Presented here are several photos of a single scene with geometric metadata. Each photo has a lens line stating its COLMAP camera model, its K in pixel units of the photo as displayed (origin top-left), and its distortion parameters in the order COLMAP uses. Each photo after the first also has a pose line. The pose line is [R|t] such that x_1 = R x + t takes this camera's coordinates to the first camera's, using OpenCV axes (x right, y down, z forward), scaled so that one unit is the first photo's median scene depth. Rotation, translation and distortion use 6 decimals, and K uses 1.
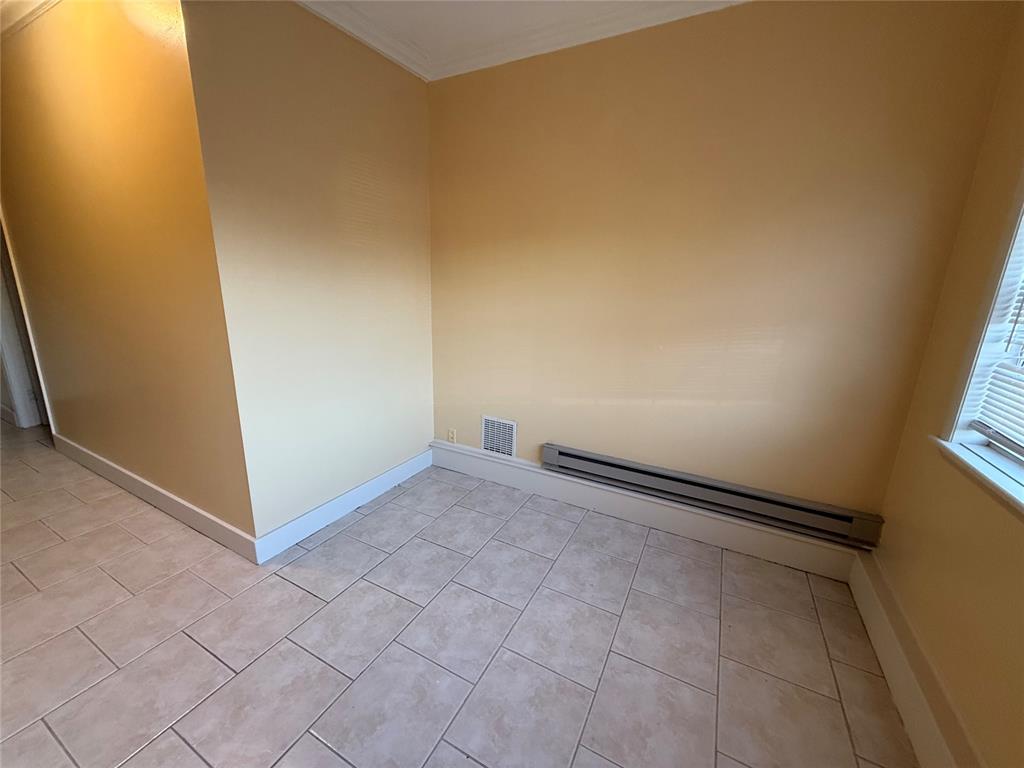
lens RADIAL K [[407.0, 0, 512.7], [0, 407.0, 377.7], [0, 0, 1]] dist [0.001158, 0.000129]
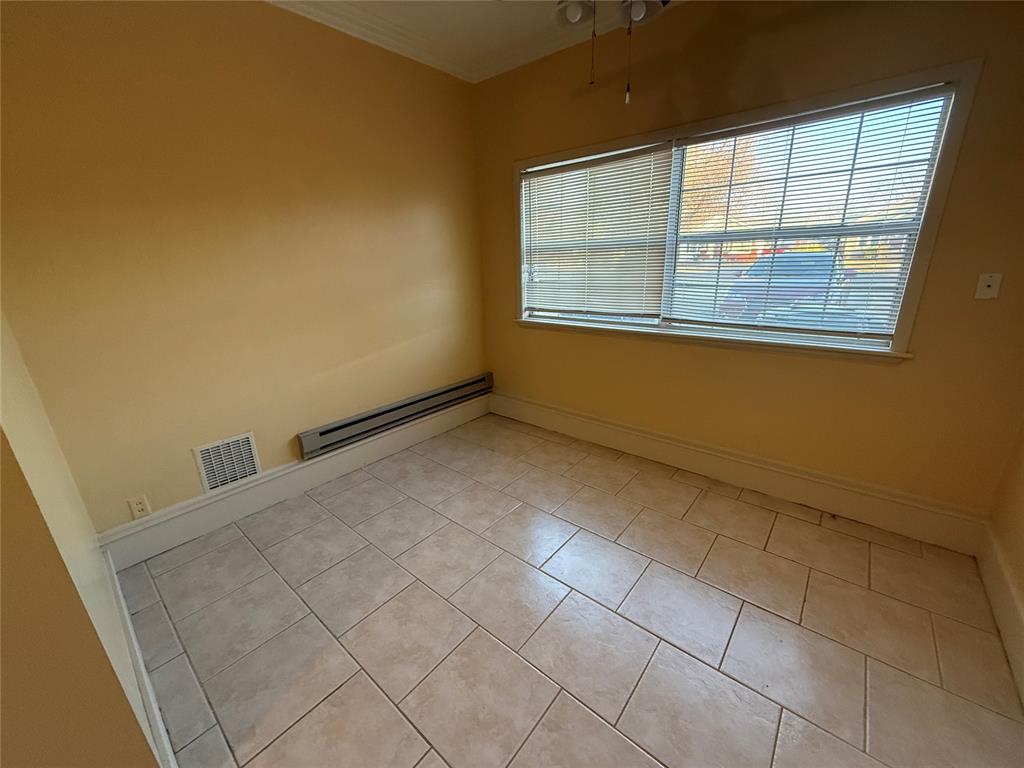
lens RADIAL K [[407.0, 0, 511.6], [0, 407.0, 386.3], [0, 0, 1]] dist [0.001158, 0.000129]
pose [[0.216095, -0.333149, 0.917777, -0.731270], [0.247913, 0.927903, 0.278453, -0.090658], [-0.944374, 0.167356, 0.283107, 0.308447]]
